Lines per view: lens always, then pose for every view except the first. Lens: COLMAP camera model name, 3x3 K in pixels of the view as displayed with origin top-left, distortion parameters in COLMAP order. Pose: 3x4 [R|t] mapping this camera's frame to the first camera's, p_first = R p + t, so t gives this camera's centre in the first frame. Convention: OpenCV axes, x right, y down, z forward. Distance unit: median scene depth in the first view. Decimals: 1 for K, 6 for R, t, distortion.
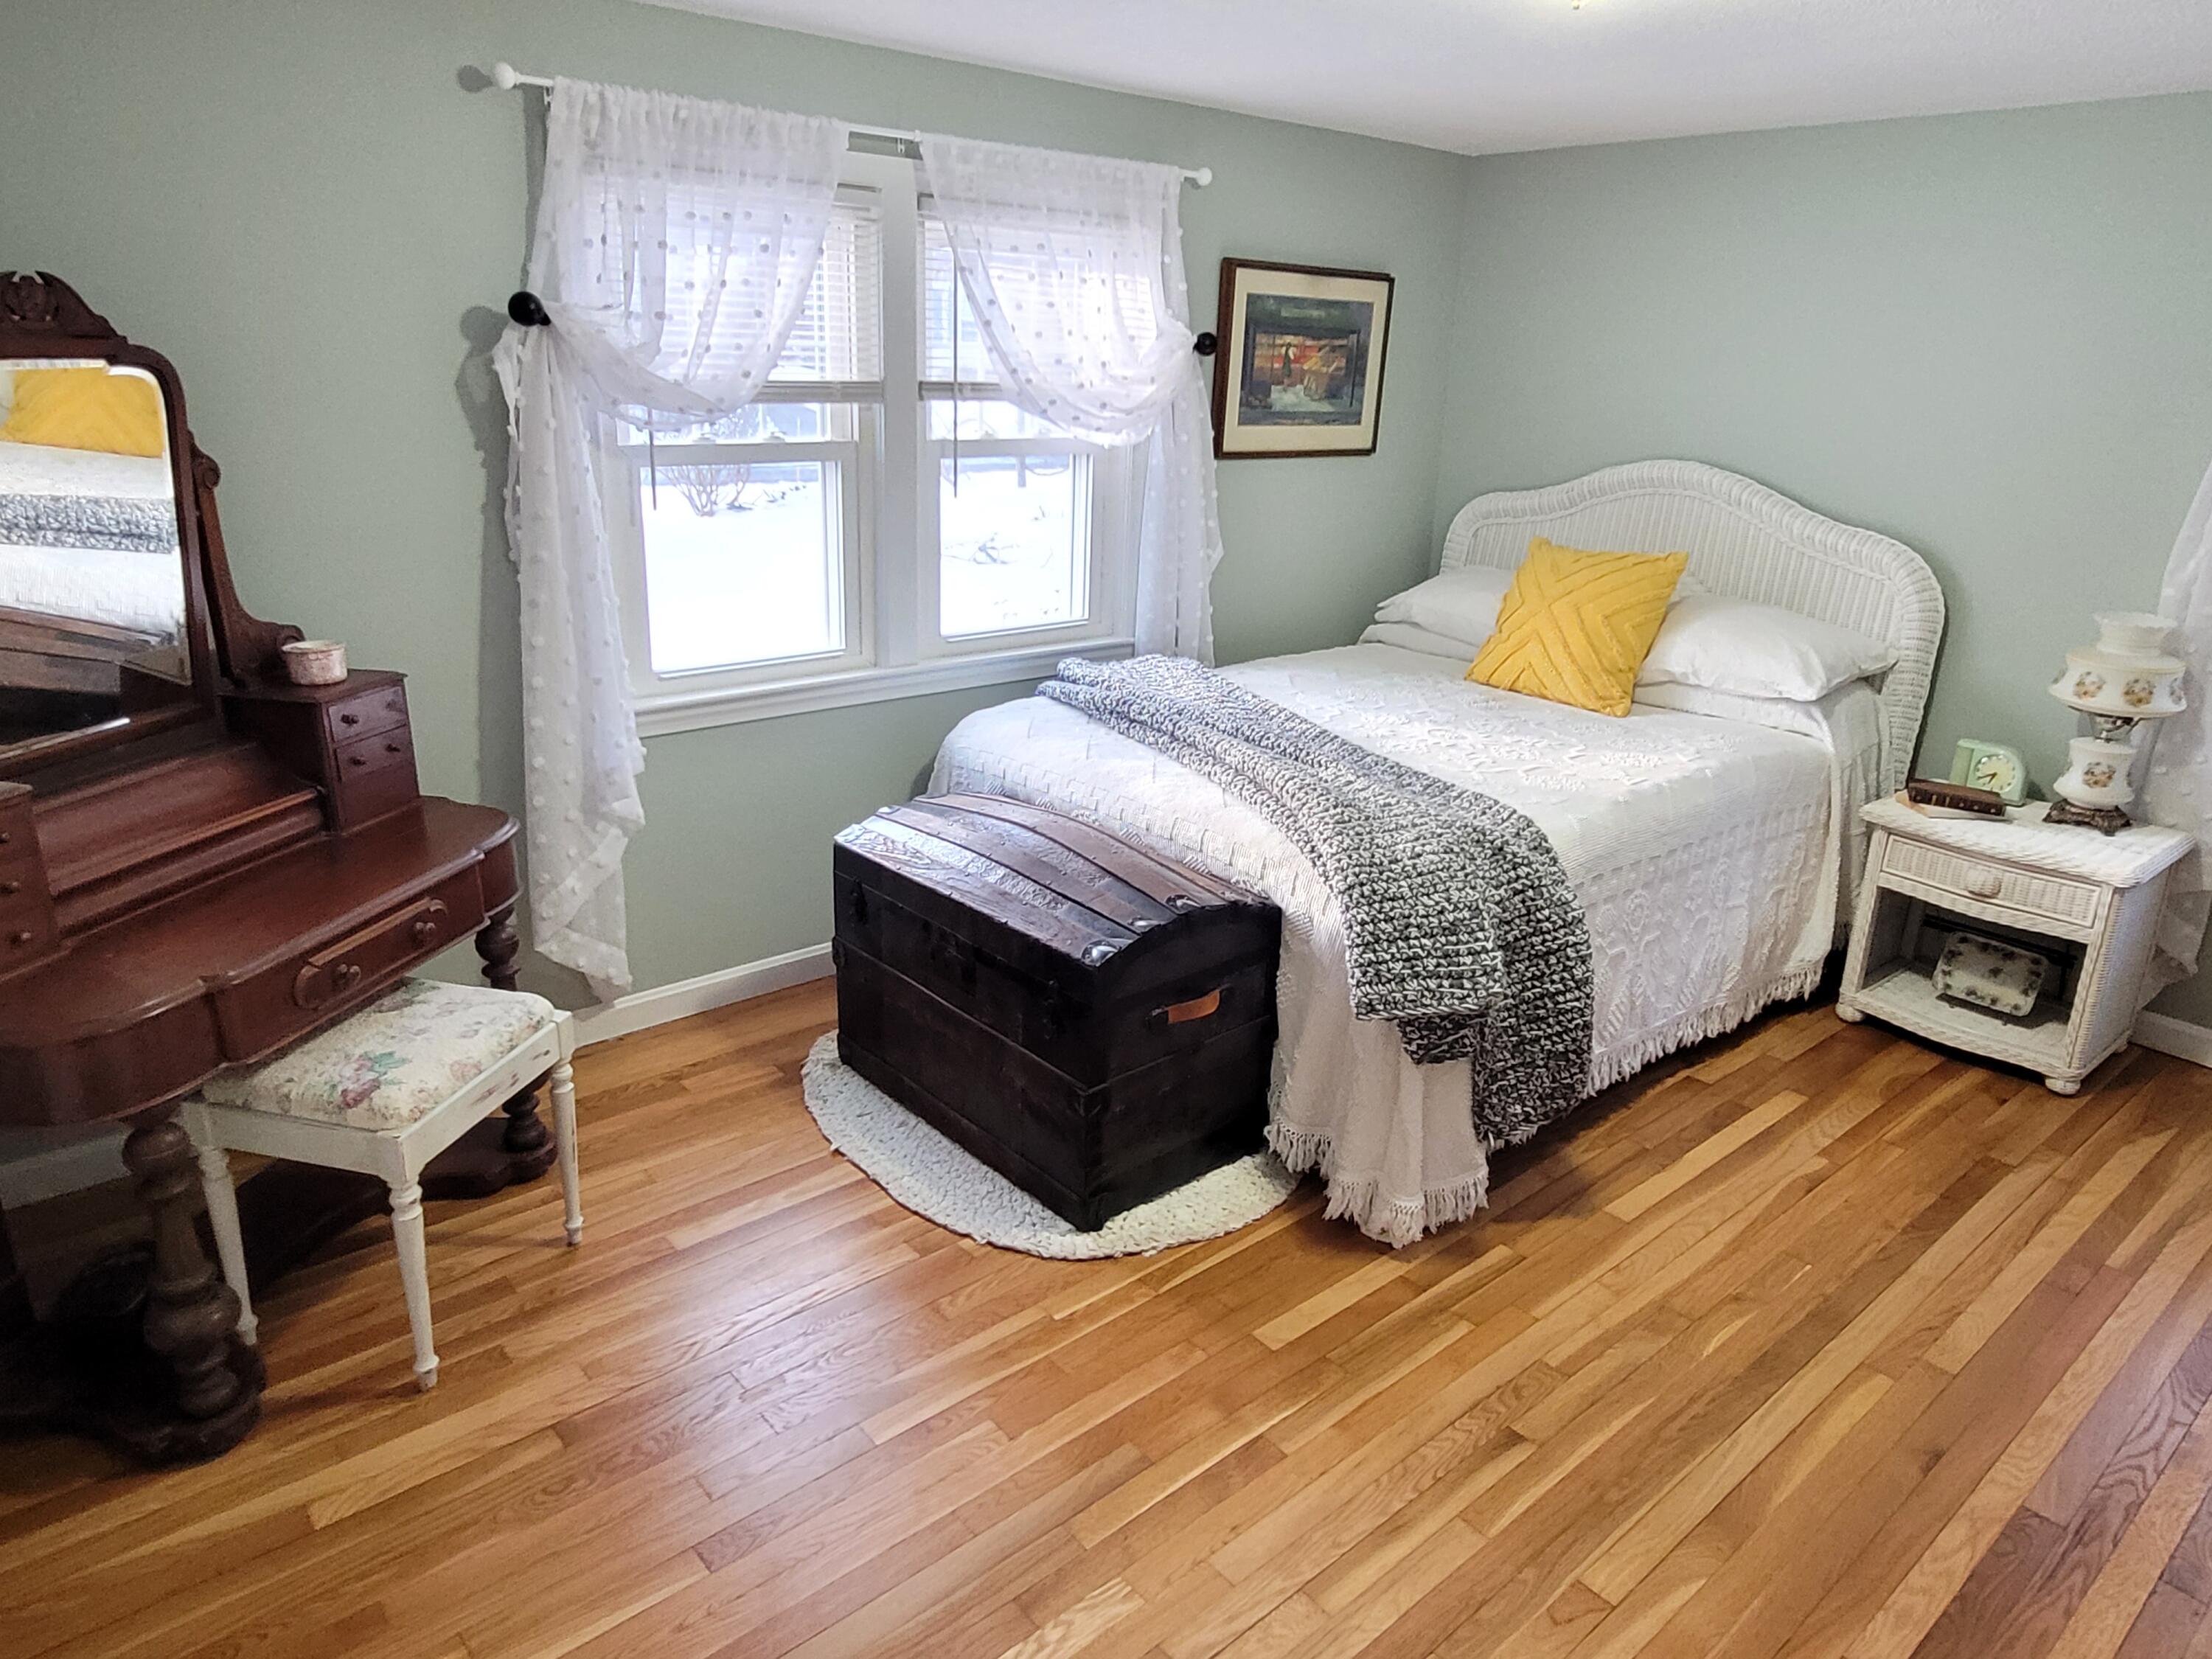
lens RADIAL K [[1435.7, 0, 1088.4], [0, 1435.7, 835.4], [0, 0, 1]] dist [0.002488, 0.001286]
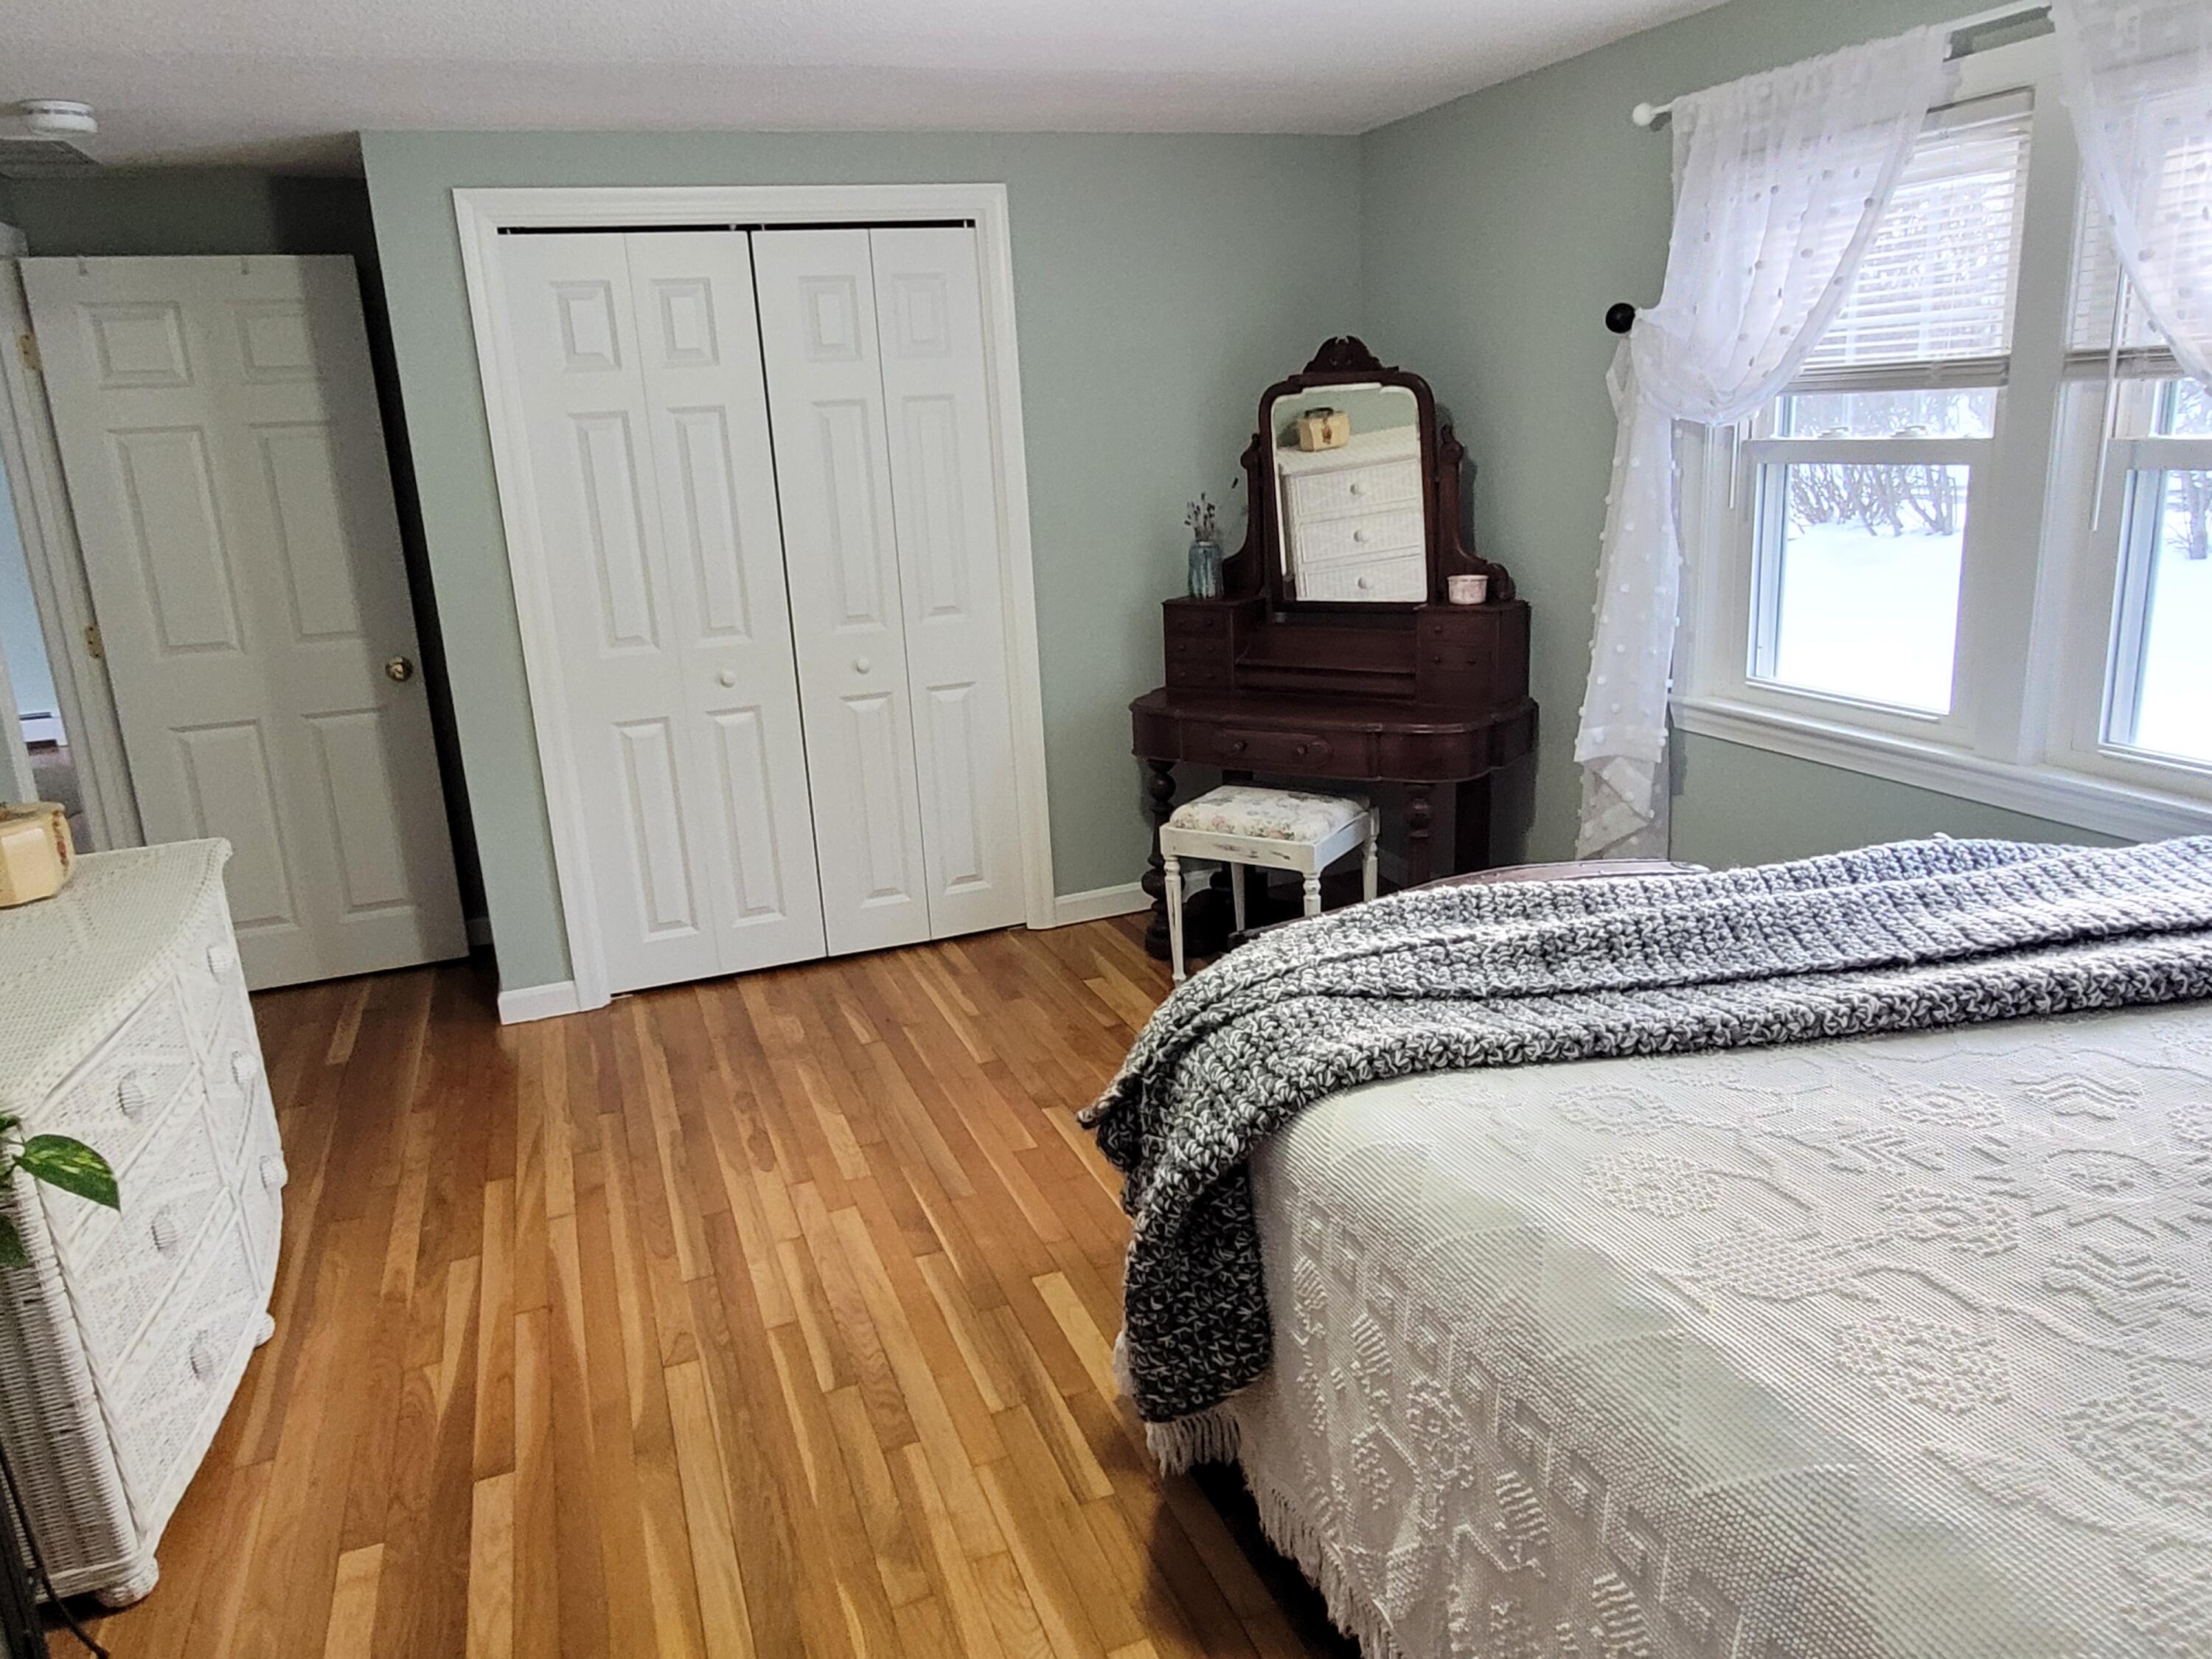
lens RADIAL K [[1435.7, 0, 1088.4], [0, 1435.7, 835.4], [0, 0, 1]] dist [0.002488, 0.001286]
pose [[-0.337372, 0.255262, -0.906102, 0.804754], [-0.260259, 0.899726, 0.350369, -0.261820], [0.904680, 0.354026, -0.237108, 0.943350]]
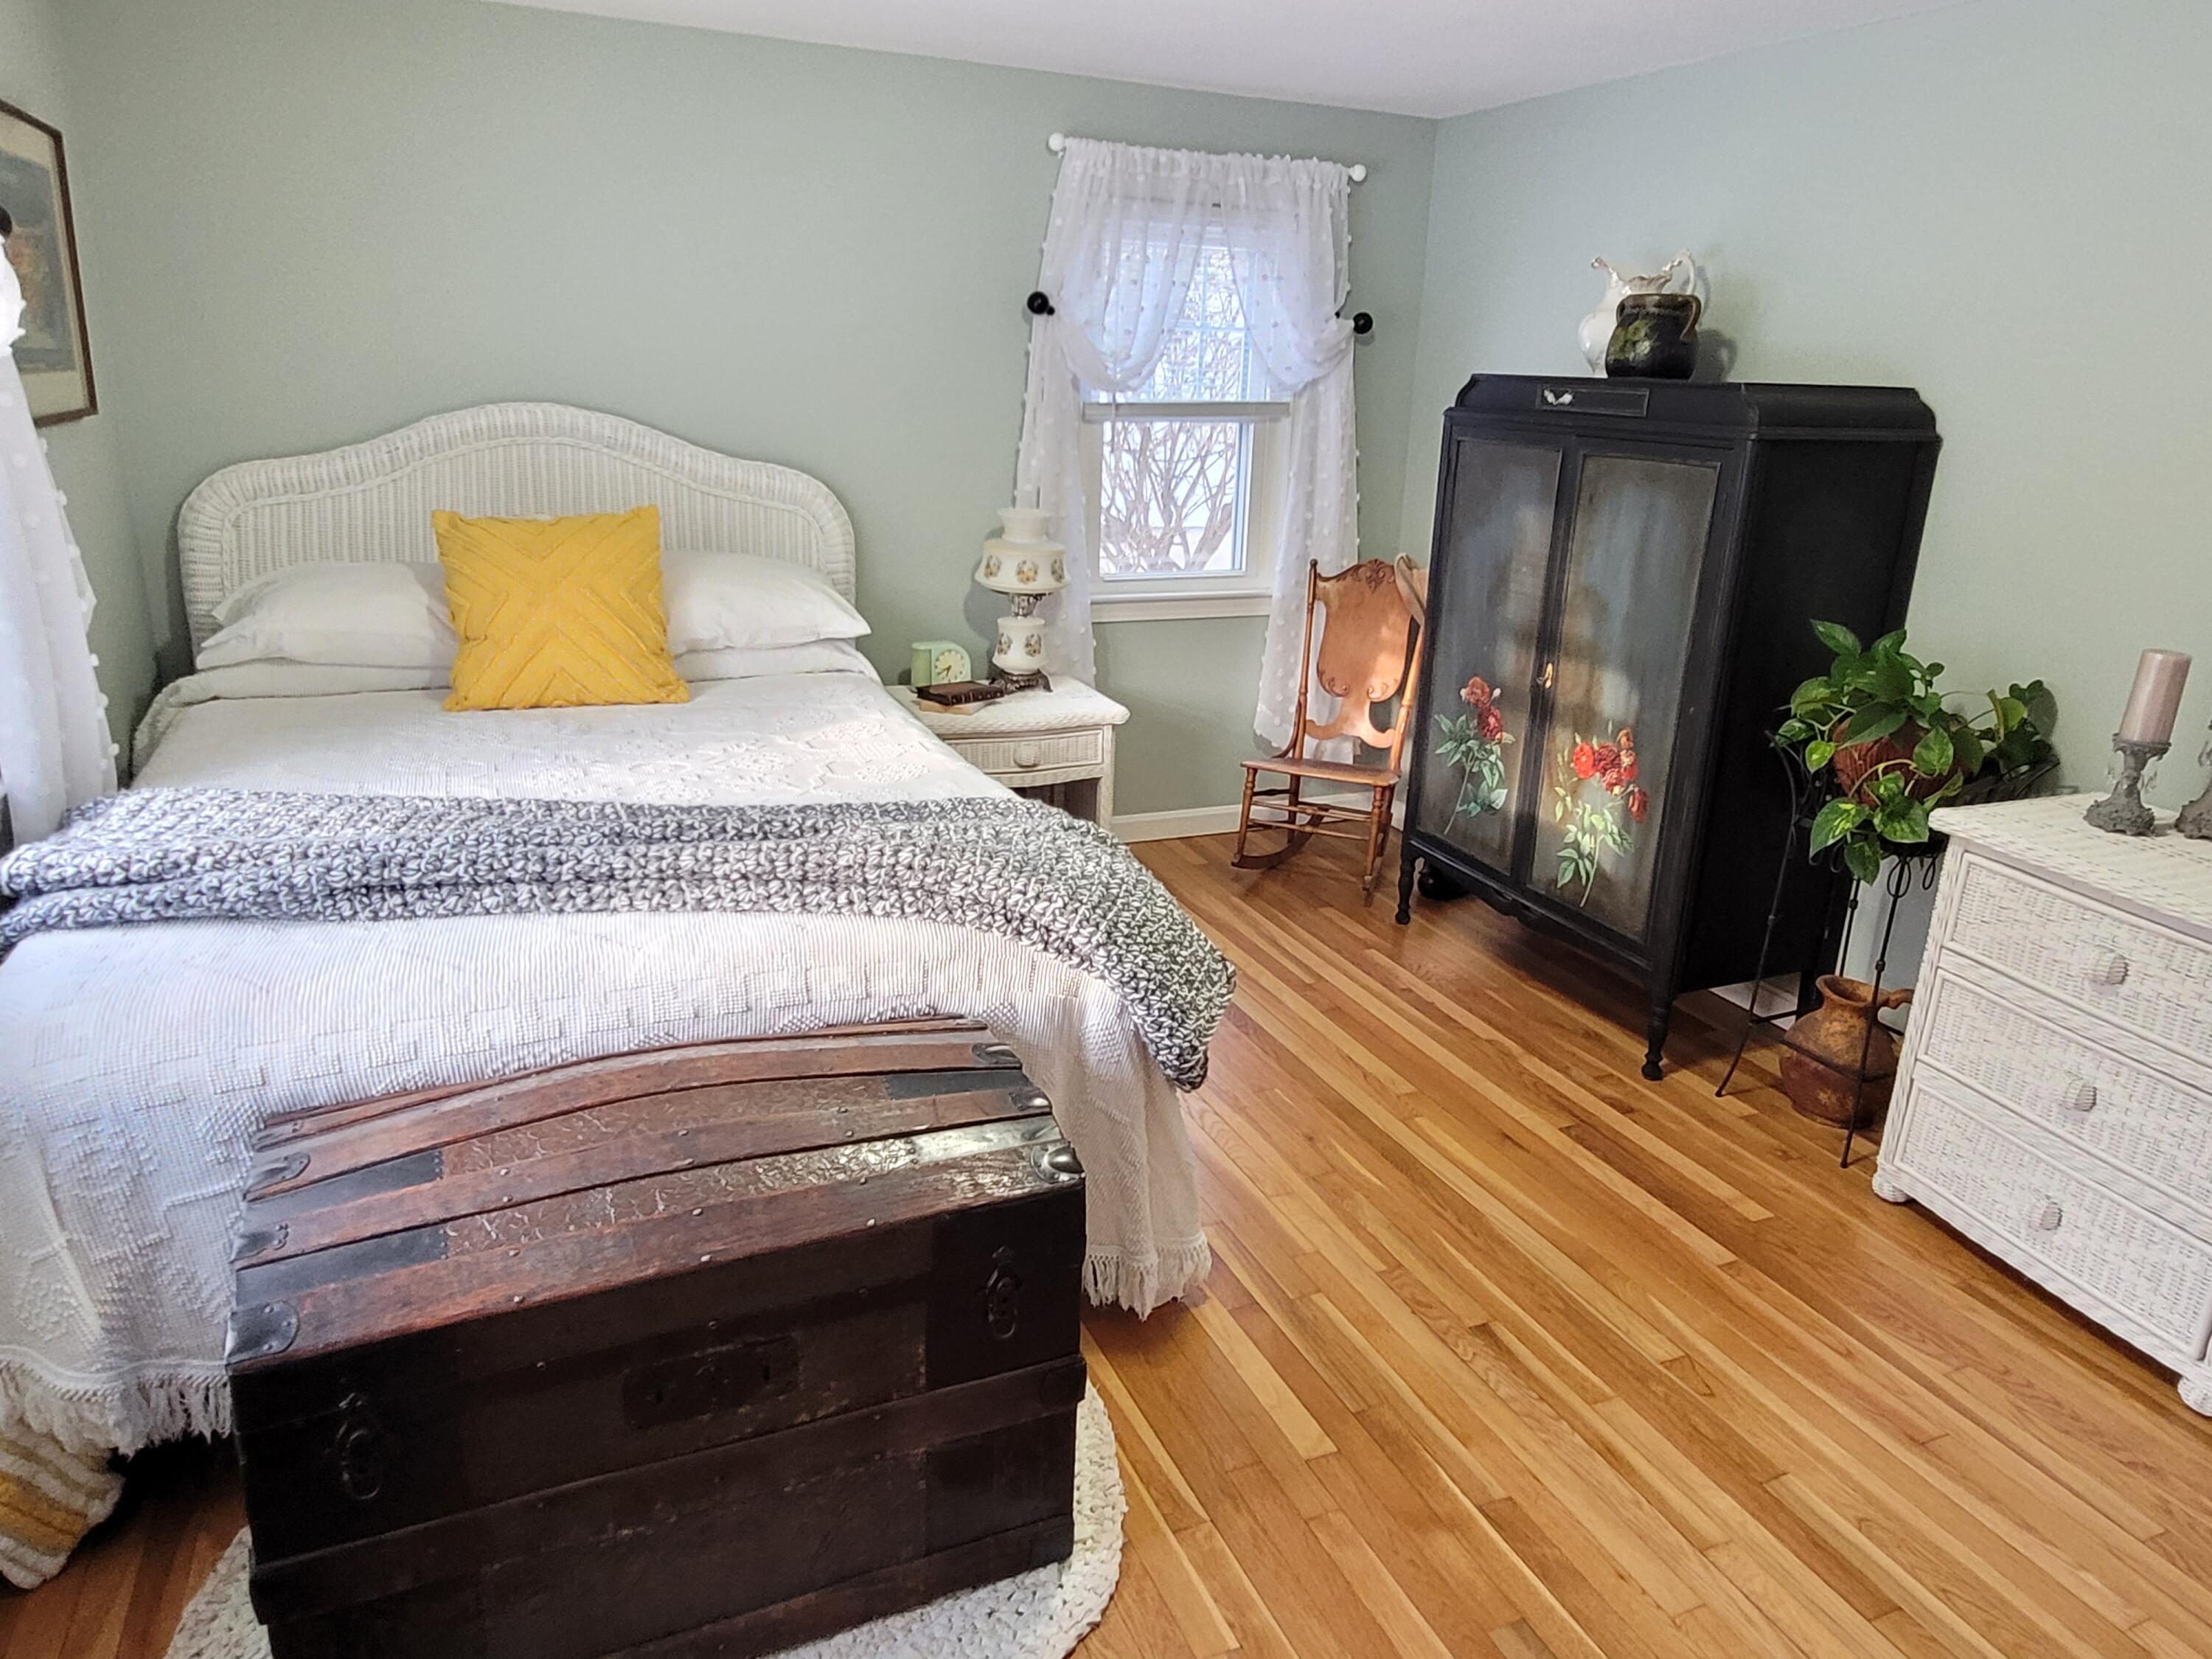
lens RADIAL K [[1435.7, 0, 1088.4], [0, 1435.7, 835.4], [0, 0, 1]] dist [0.002488, 0.001286]
pose [[0.288458, -0.316570, 0.903646, -0.453831], [0.284240, 0.929531, 0.234904, -0.177375], [-0.914330, 0.189092, 0.358112, 0.610936]]
